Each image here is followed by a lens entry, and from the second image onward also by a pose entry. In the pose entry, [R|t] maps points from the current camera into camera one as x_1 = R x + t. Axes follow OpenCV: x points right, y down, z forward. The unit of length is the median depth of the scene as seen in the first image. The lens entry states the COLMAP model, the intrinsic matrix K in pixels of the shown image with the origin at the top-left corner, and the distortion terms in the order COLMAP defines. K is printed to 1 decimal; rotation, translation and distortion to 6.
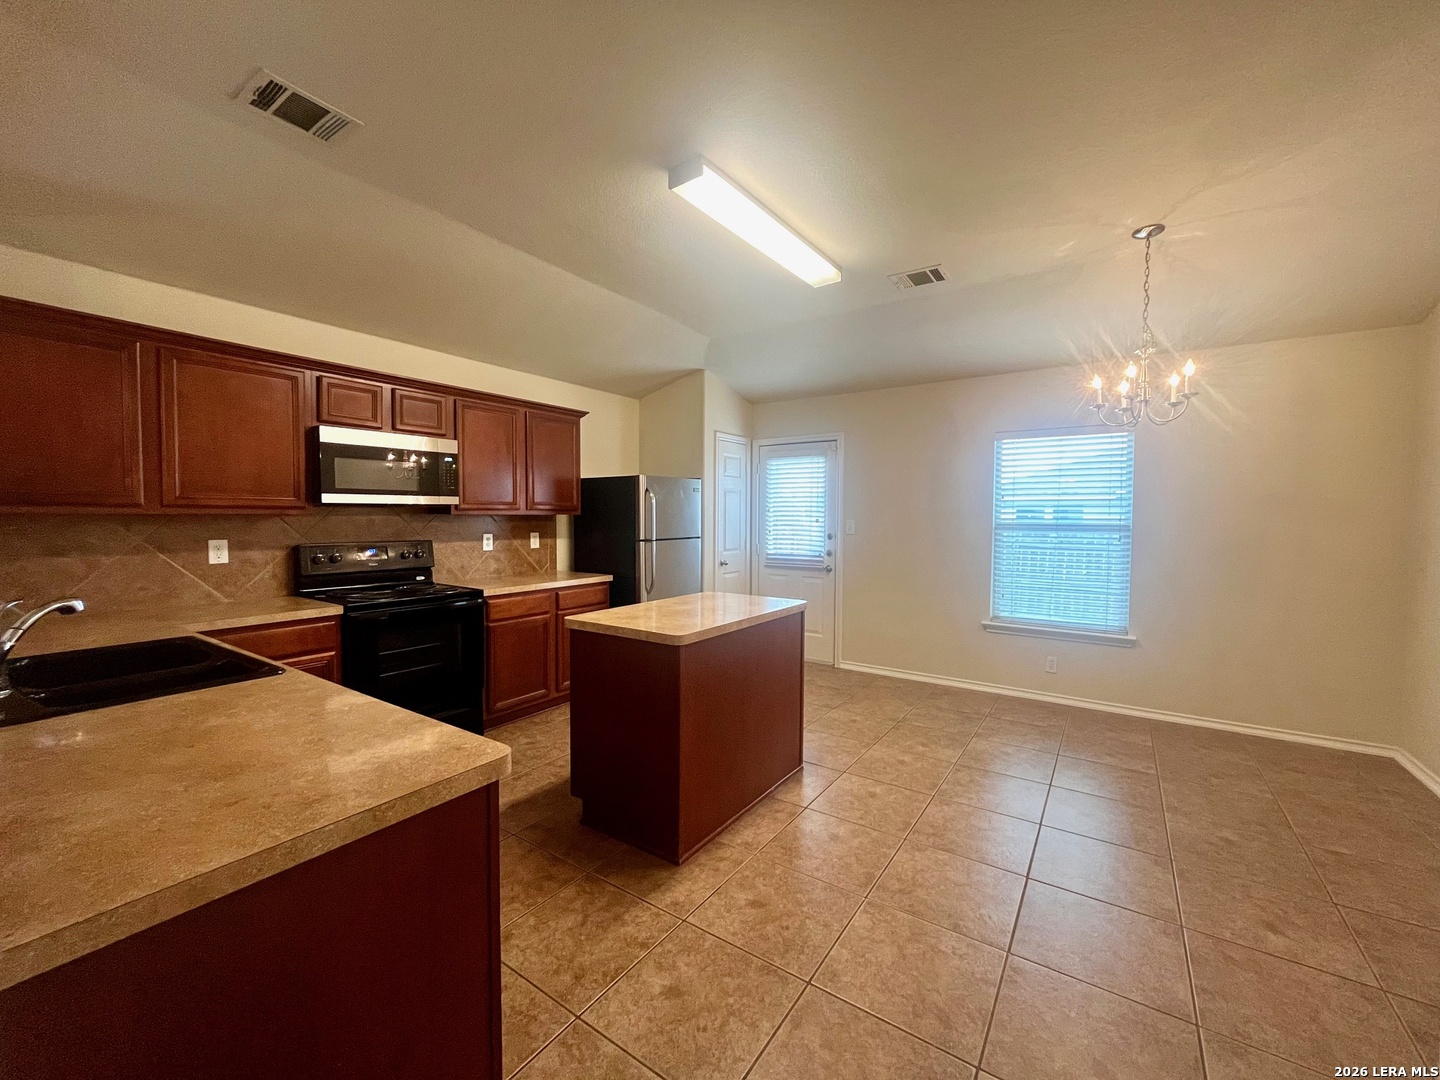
lens RADIAL K [[583.8, 0, 724.2], [0, 583.8, 536.3], [0, 0, 1]] dist [-0.003250, -0.000357]
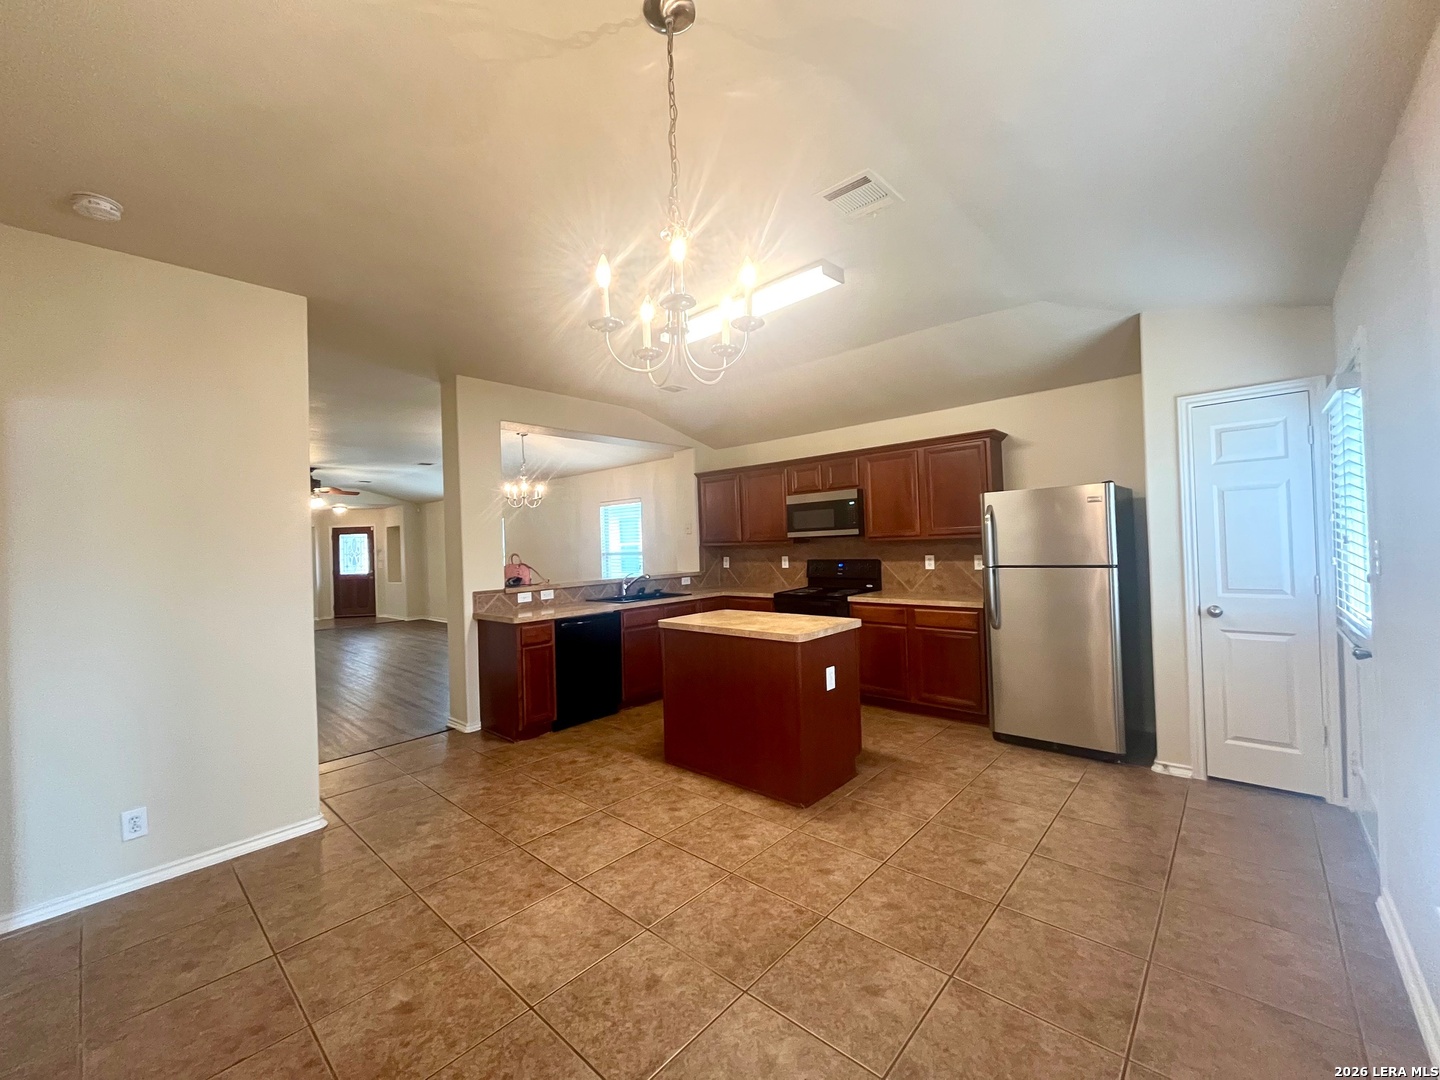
lens RADIAL K [[583.8, 0, 722.0], [0, 583.8, 537.0], [0, 0, 1]] dist [-0.003250, -0.000357]
pose [[-0.142883, -0.008539, -0.989703, 0.929773], [-0.000385, 0.999963, -0.008572, -0.034688], [0.989740, -0.000844, -0.142881, 0.844591]]
